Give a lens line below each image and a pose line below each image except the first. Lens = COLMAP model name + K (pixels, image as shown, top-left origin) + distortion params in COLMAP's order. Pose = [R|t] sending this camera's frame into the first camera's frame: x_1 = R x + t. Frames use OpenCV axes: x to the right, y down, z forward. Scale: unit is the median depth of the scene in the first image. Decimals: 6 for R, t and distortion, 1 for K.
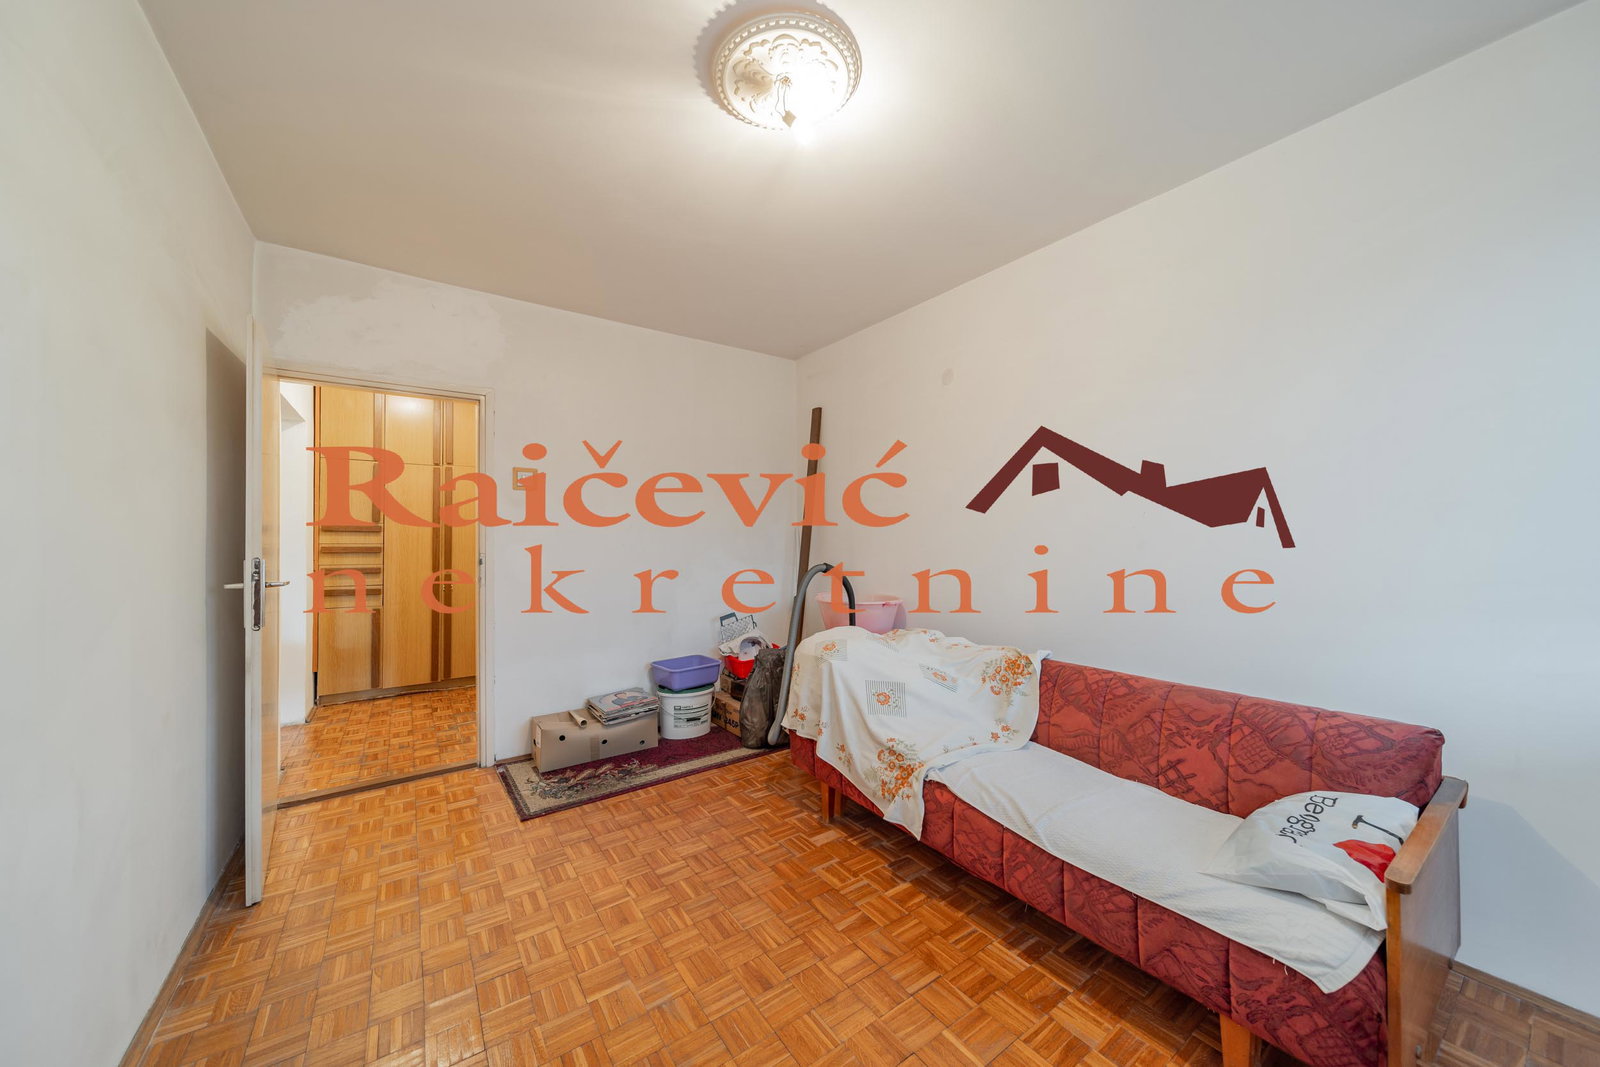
lens RADIAL K [[561.3, 0, 788.2], [0, 561.3, 529.7], [0, 0, 1]] dist [0.000044, -0.000975]
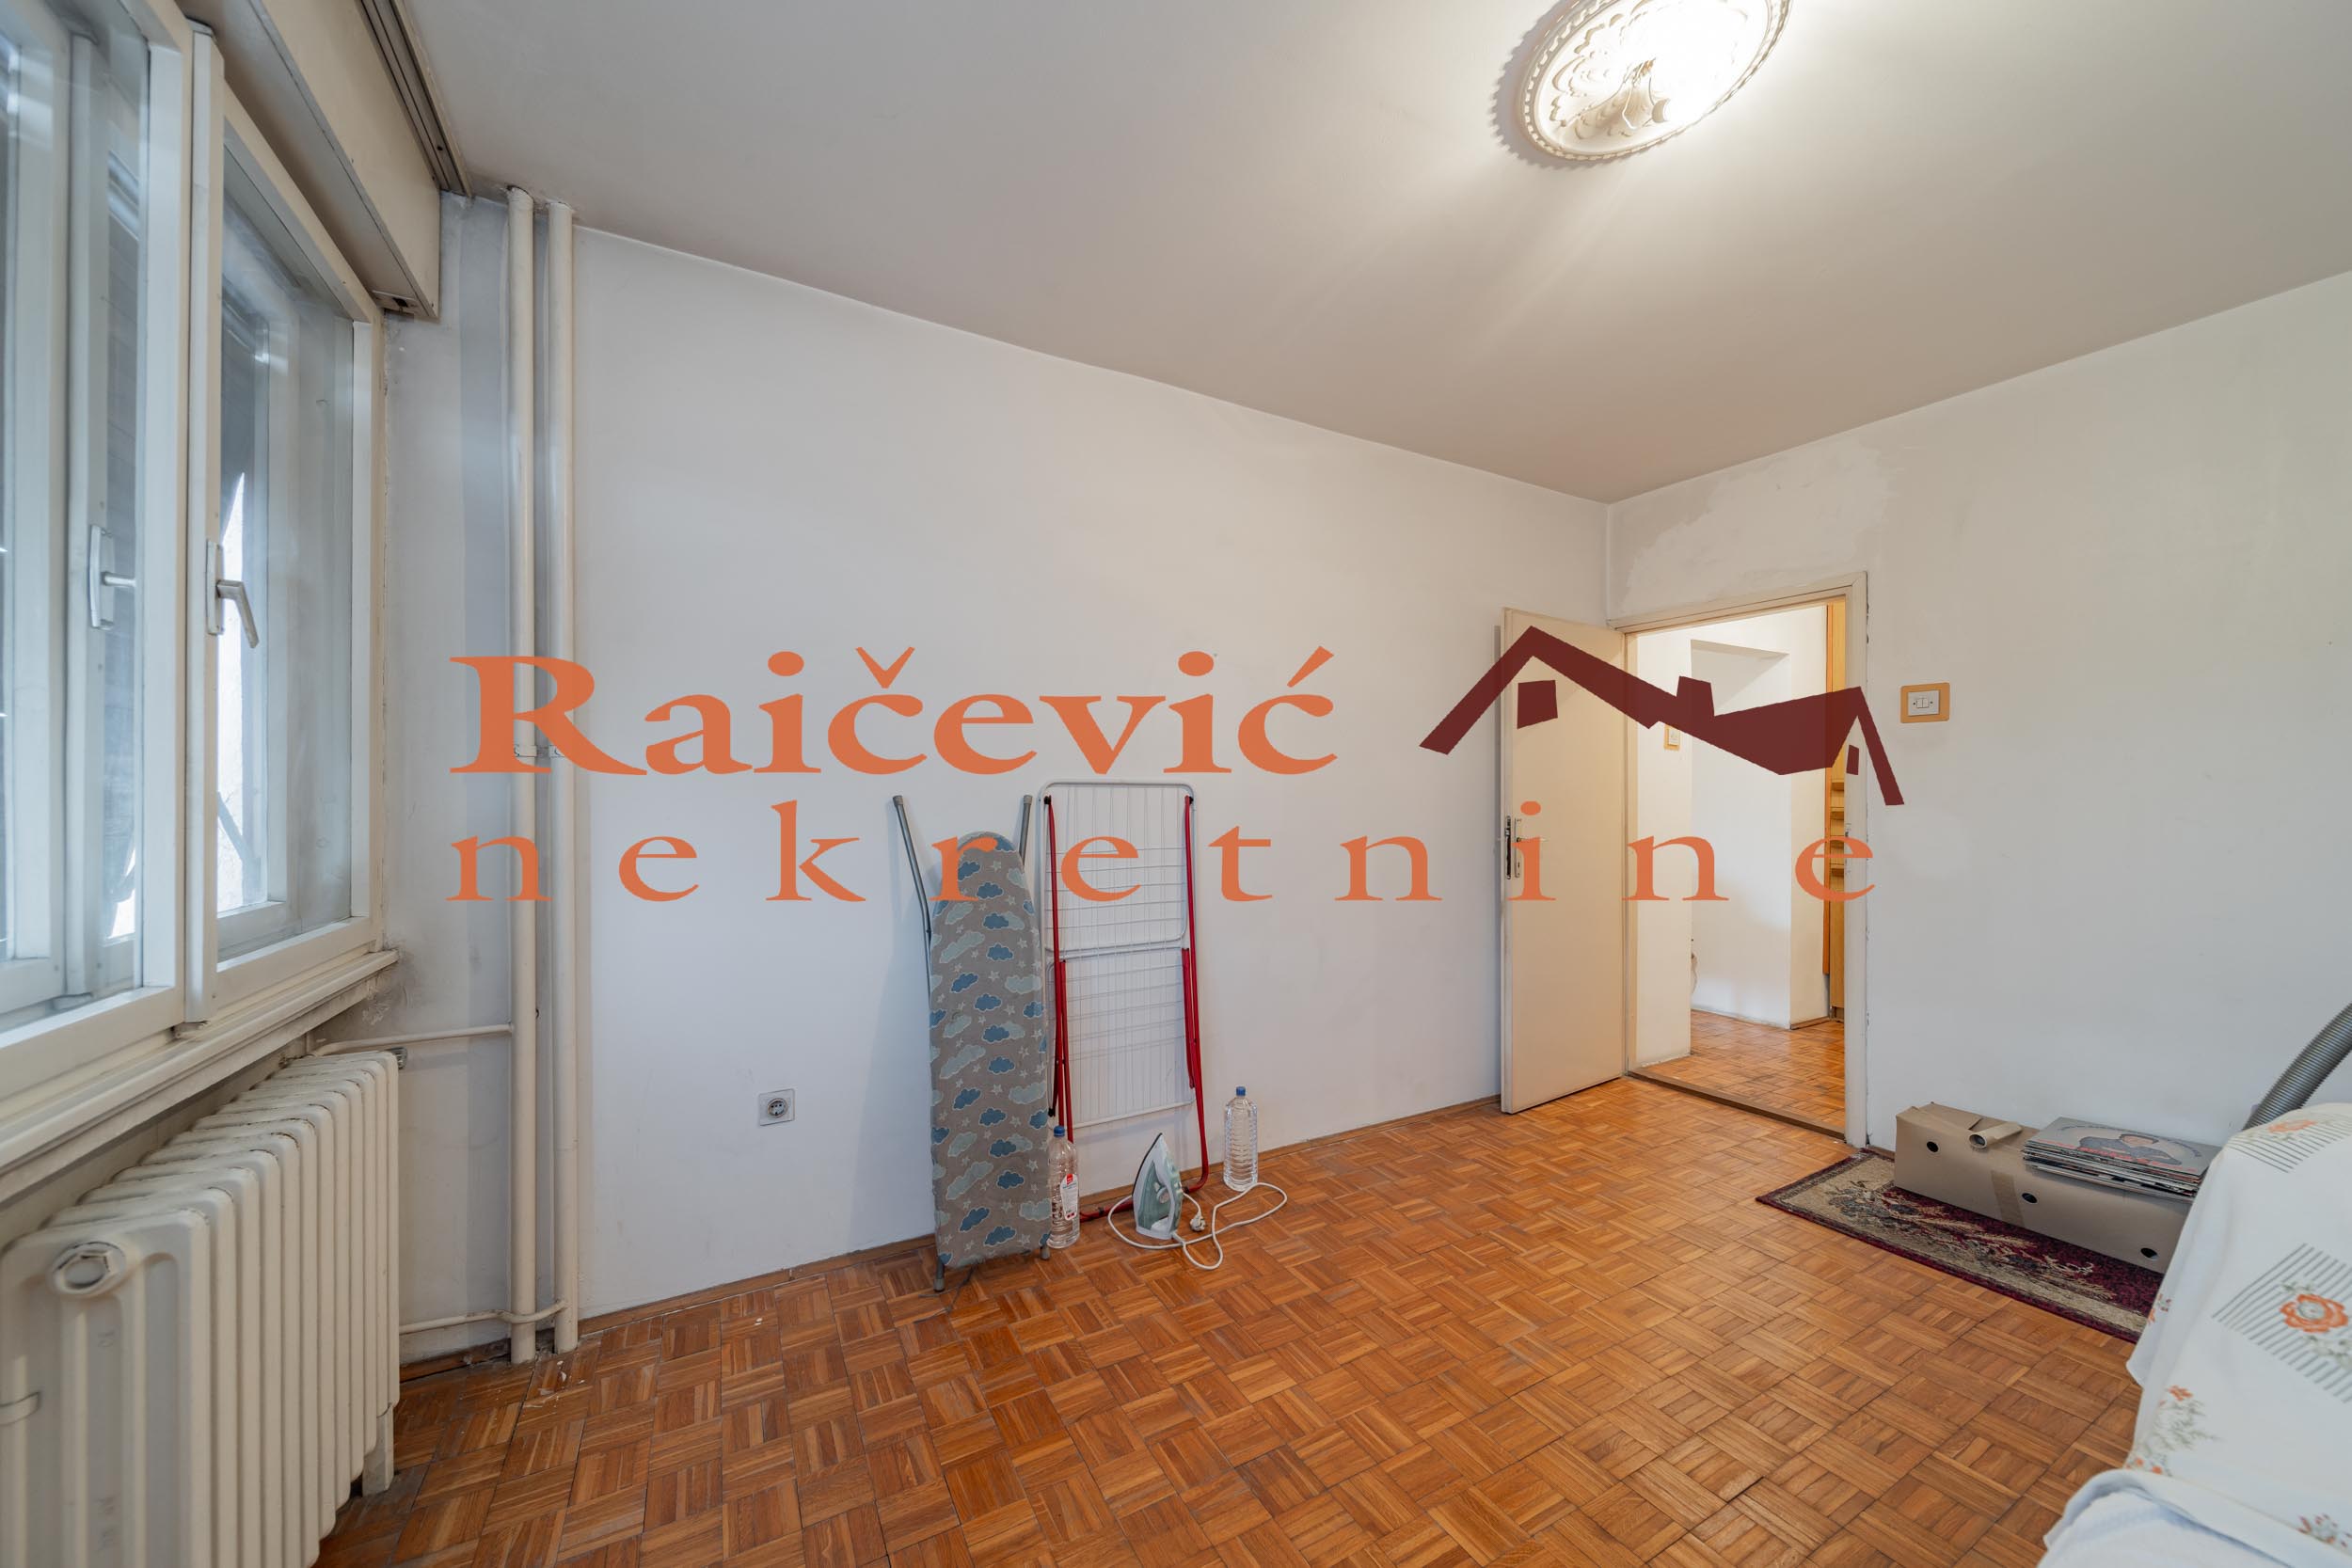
lens RADIAL K [[825.1, 0, 1175.3], [0, 825.1, 800.5], [0, 0, 1]] dist [0.000044, -0.000975]
pose [[-0.094932, 0.007025, -0.995459, 0.588866], [0.010216, 0.999929, 0.006082, -0.000502], [0.995431, -0.009592, -0.094997, 0.345752]]
